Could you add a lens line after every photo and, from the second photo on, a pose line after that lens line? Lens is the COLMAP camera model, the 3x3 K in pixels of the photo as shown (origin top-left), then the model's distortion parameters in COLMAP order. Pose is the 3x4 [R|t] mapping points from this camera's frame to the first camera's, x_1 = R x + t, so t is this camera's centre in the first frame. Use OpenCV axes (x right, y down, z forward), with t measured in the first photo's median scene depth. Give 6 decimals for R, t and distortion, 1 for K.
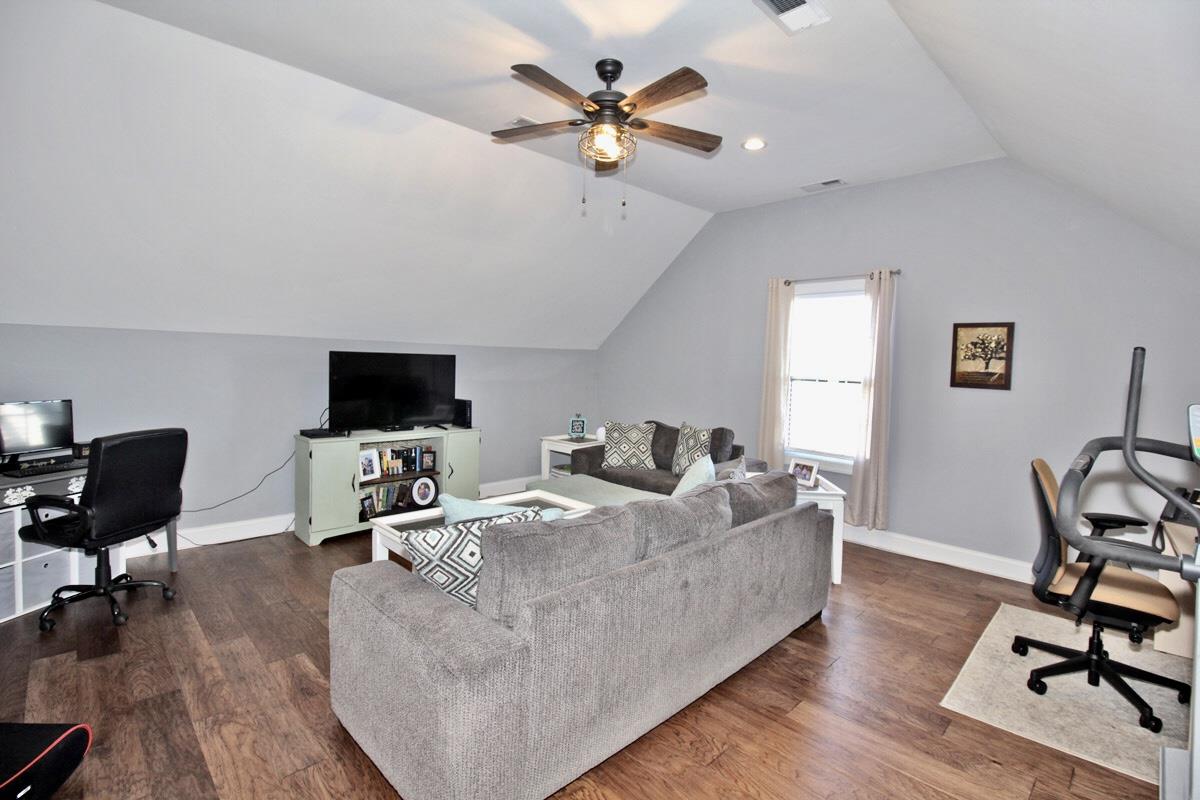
lens RADIAL K [[556.5, 0, 604.9], [0, 556.5, 383.9], [0, 0, 1]] dist [-0.004465, -0.001114]
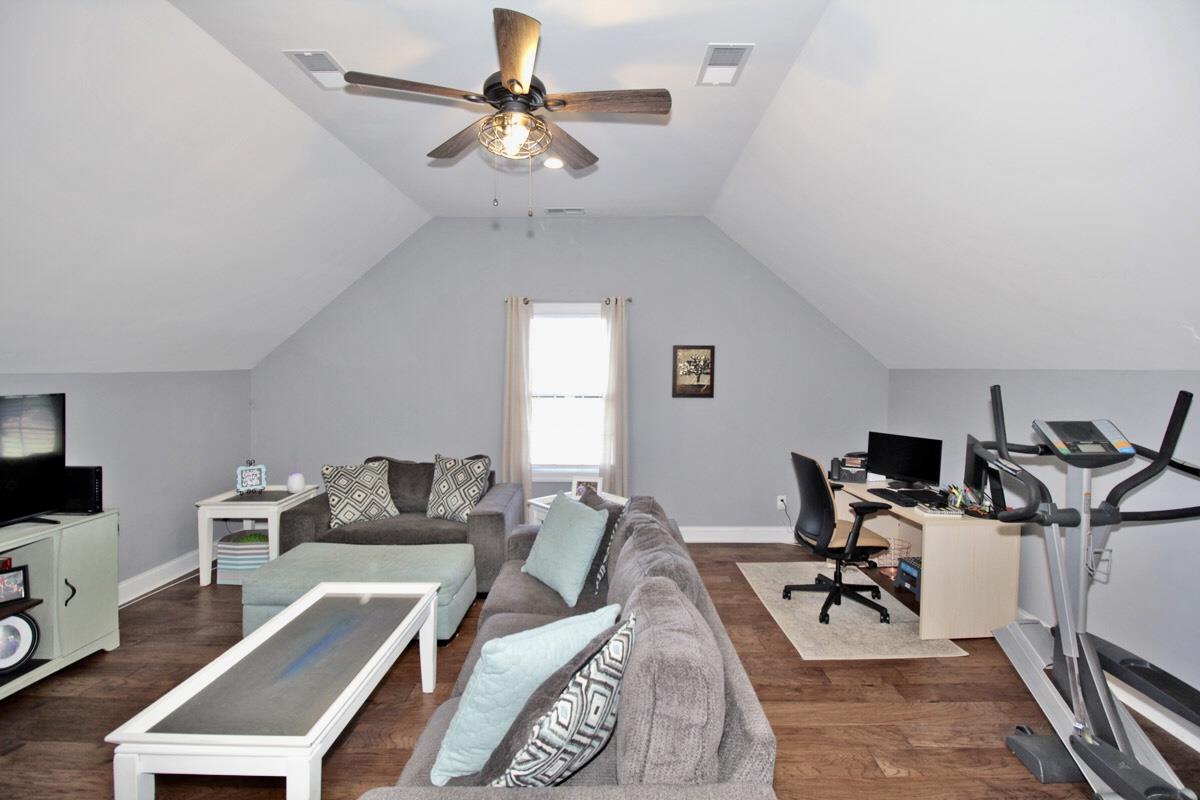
lens RADIAL K [[556.5, 0, 604.9], [0, 556.5, 383.9], [0, 0, 1]] dist [-0.004465, -0.001114]
pose [[0.717299, -0.050580, 0.694927, -0.329095], [0.051222, 0.998491, 0.019804, -0.056001], [-0.694880, 0.021390, 0.718808, 0.226501]]
